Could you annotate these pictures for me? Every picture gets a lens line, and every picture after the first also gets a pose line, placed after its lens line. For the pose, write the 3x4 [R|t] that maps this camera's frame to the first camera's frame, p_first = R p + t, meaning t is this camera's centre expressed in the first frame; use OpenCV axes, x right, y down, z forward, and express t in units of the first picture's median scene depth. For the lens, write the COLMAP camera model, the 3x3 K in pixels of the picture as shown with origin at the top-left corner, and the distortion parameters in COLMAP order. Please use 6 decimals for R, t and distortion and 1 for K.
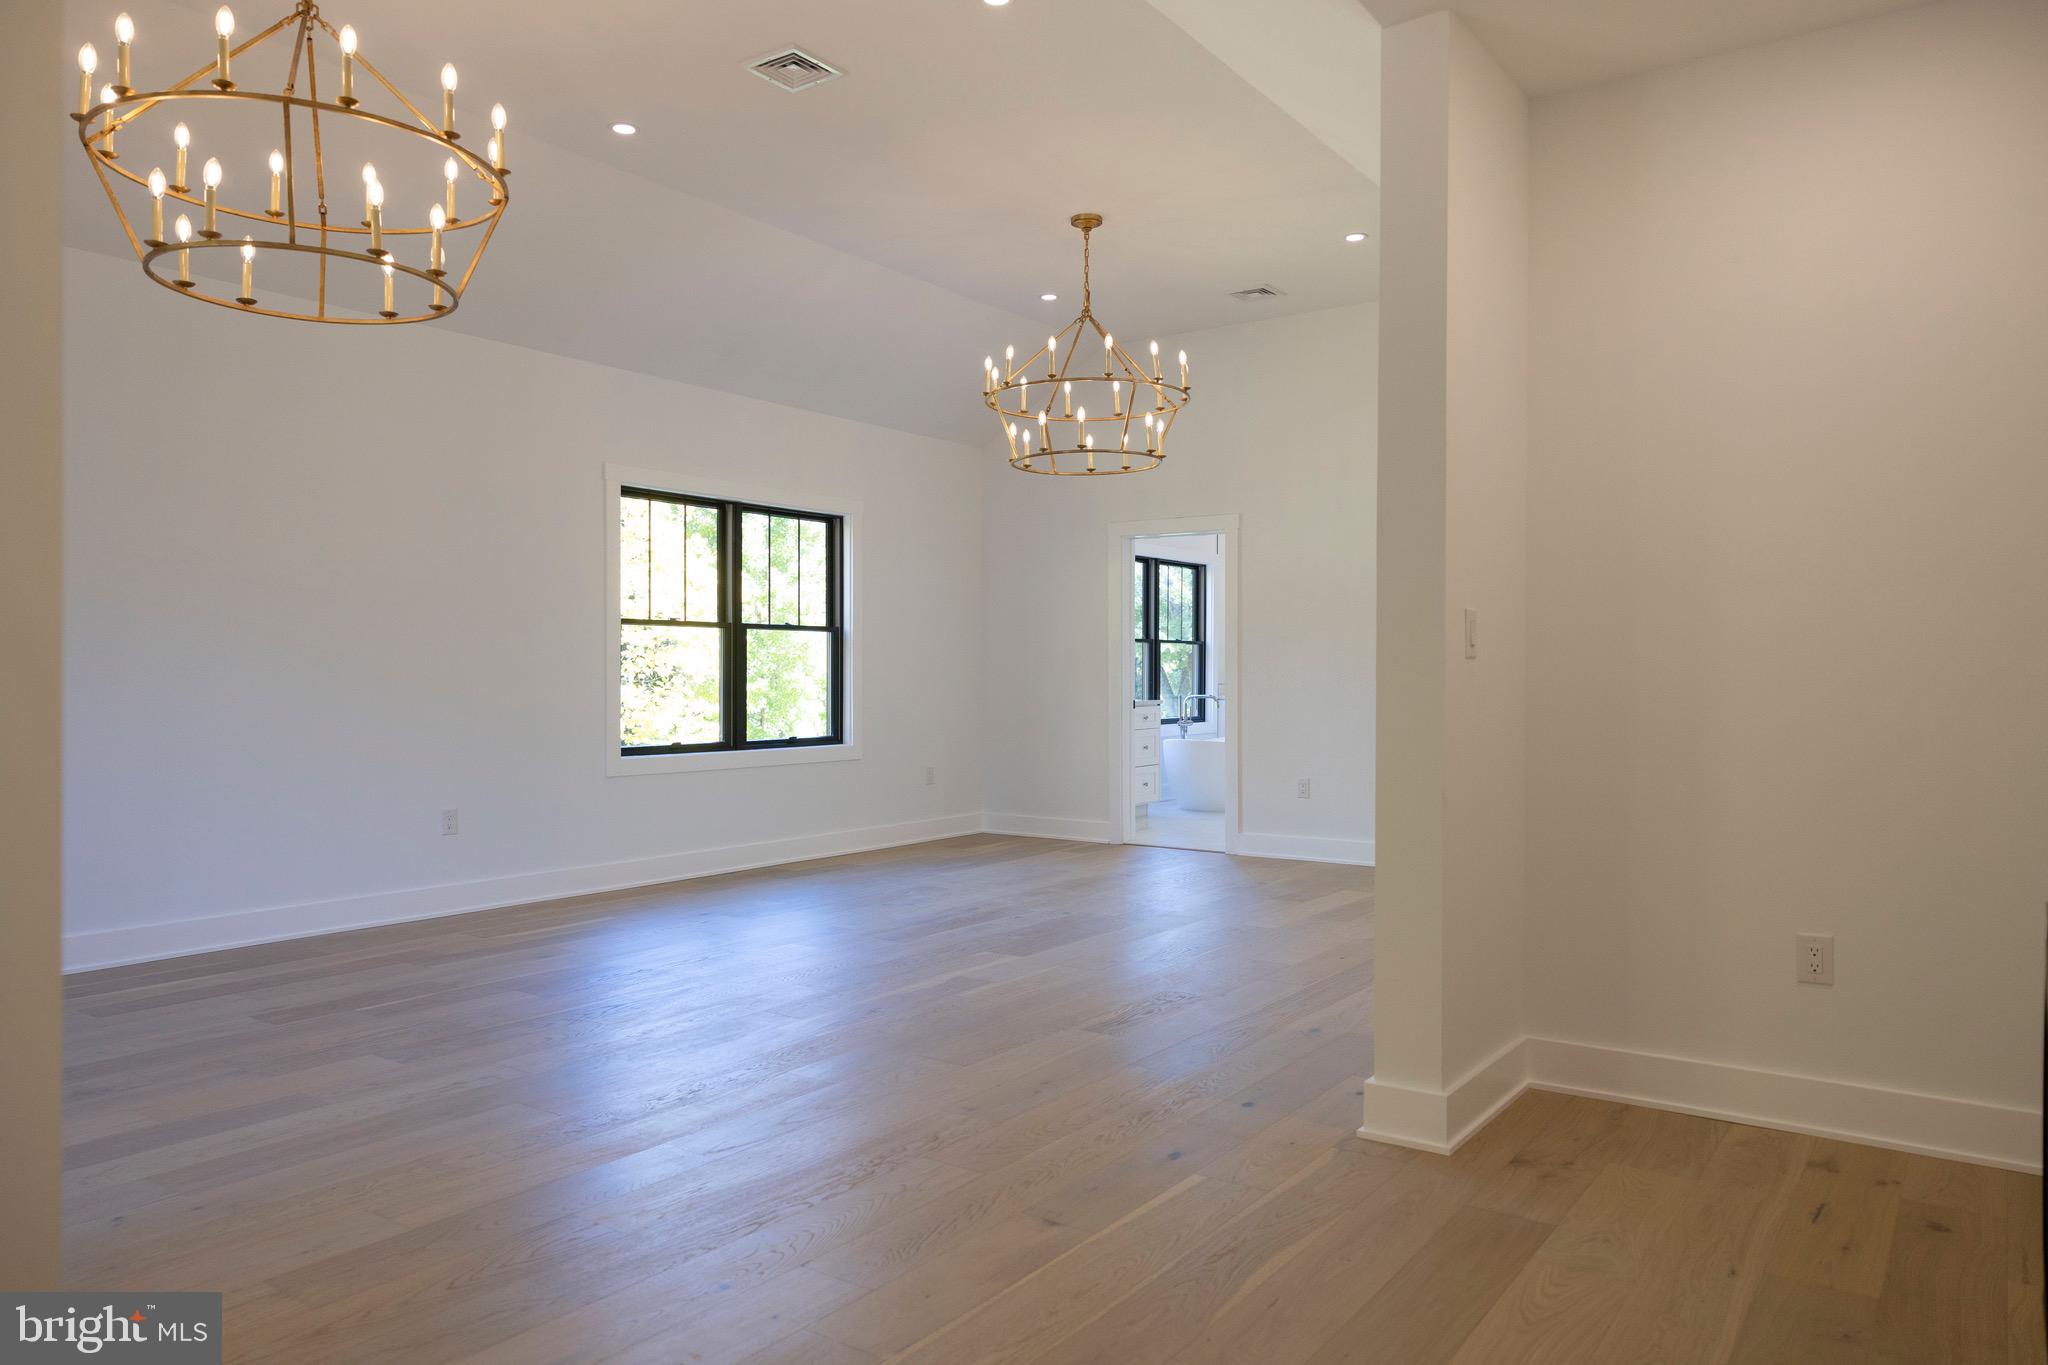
lens RADIAL K [[1380.5, 0, 1025.4], [0, 1380.5, 701.3], [0, 0, 1]] dist [-0.002980, 0.002233]
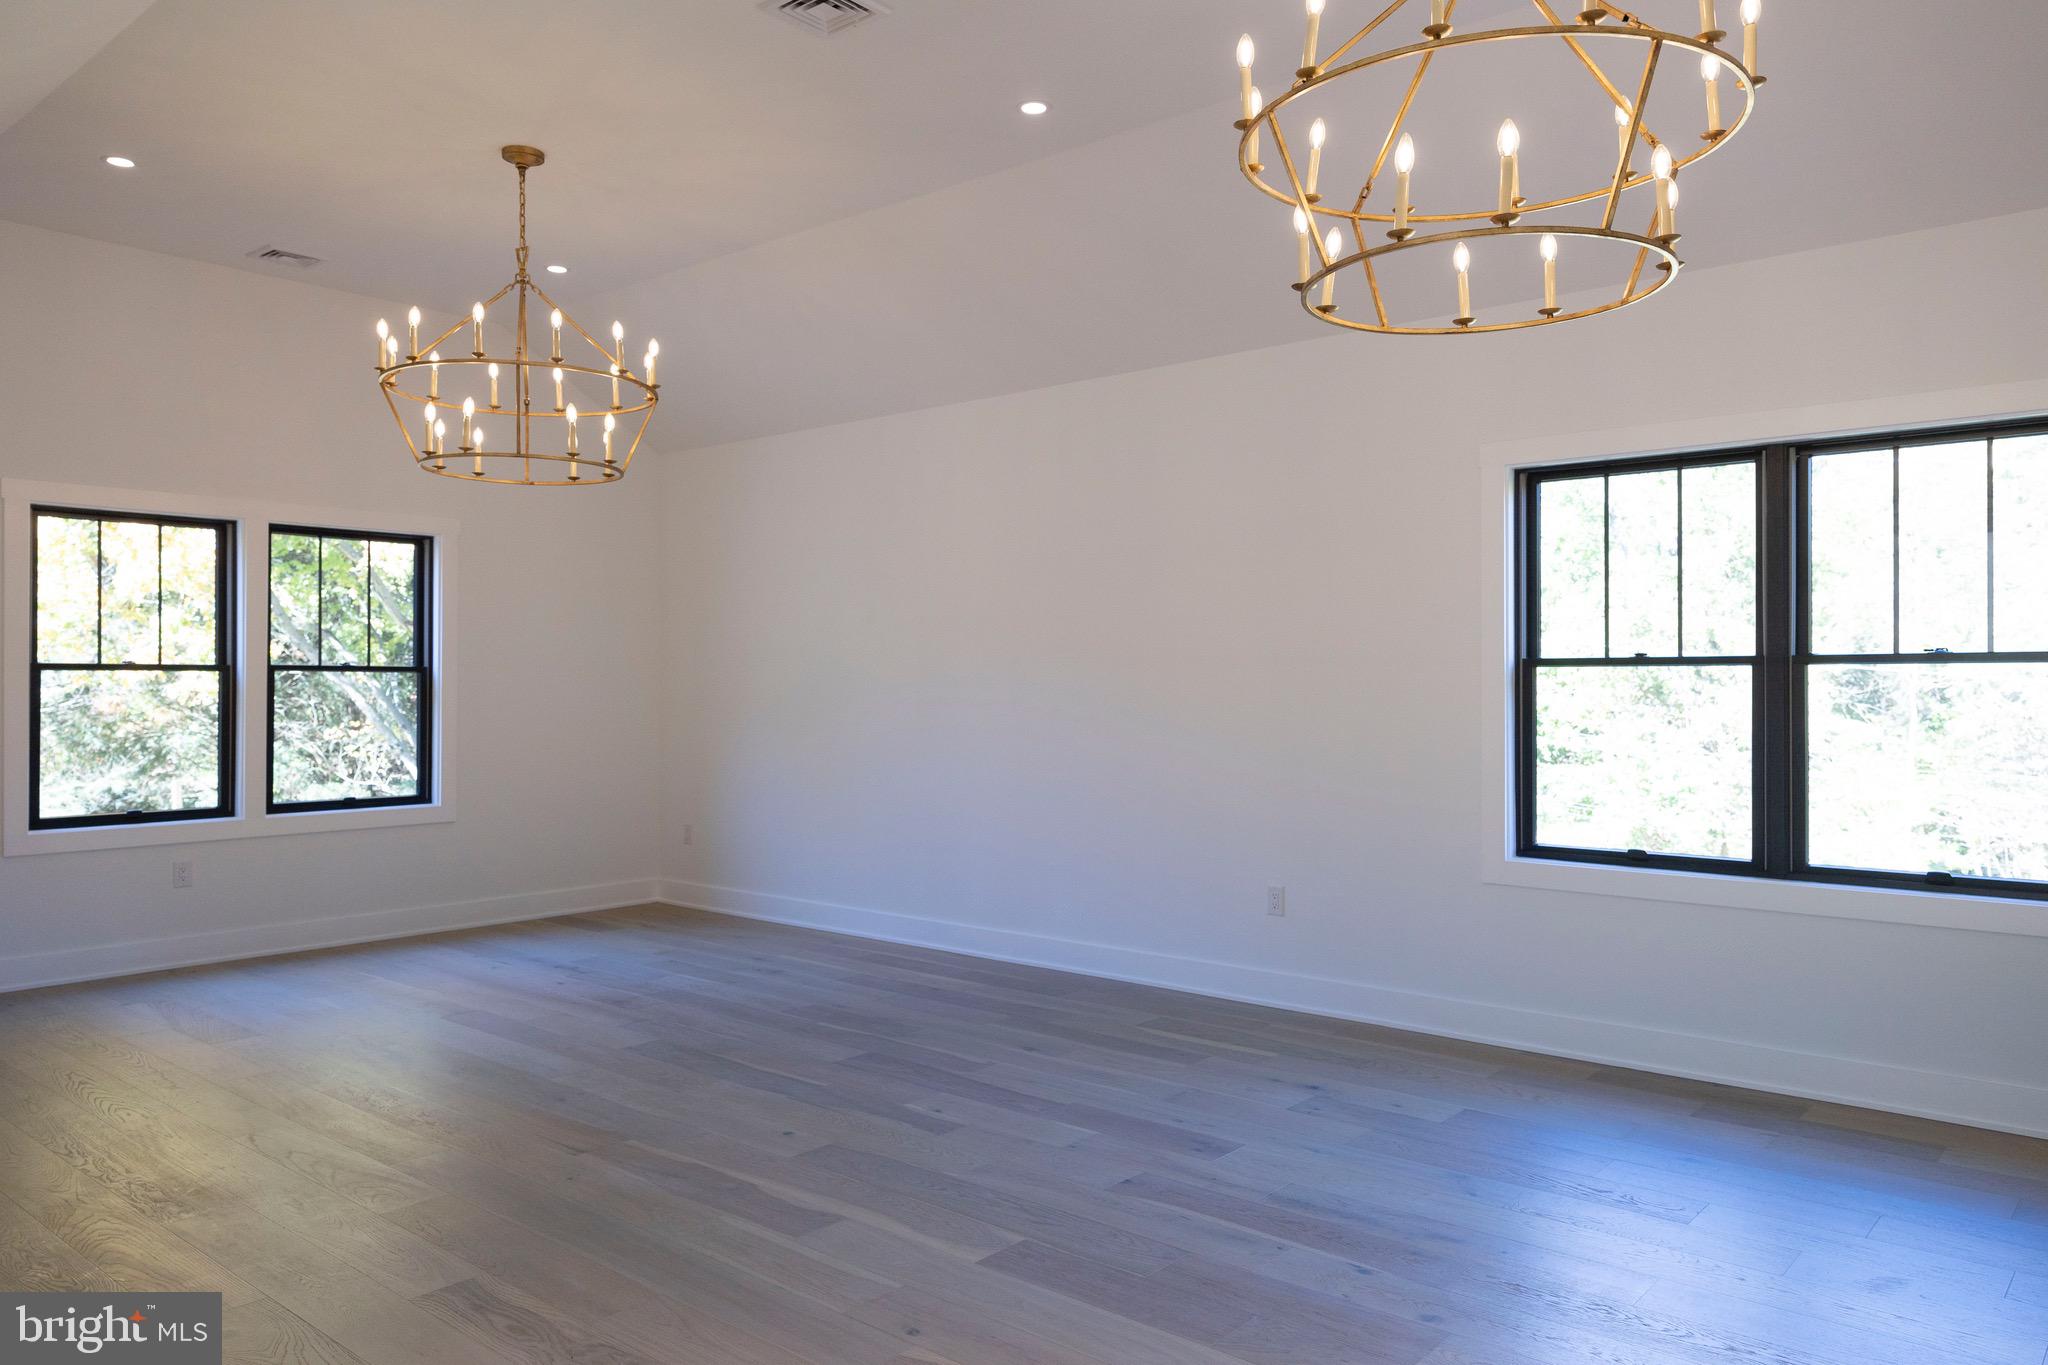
lens RADIAL K [[1416.5, 0, 1018.5], [0, 1416.5, 679.2], [0, 0, 1]] dist [0.011344, -0.000821]
pose [[-0.094004, -0.004413, -0.995562, 0.410271], [-0.017820, 0.999837, -0.002749, -0.039865], [0.995412, 0.017482, -0.094068, 0.745221]]
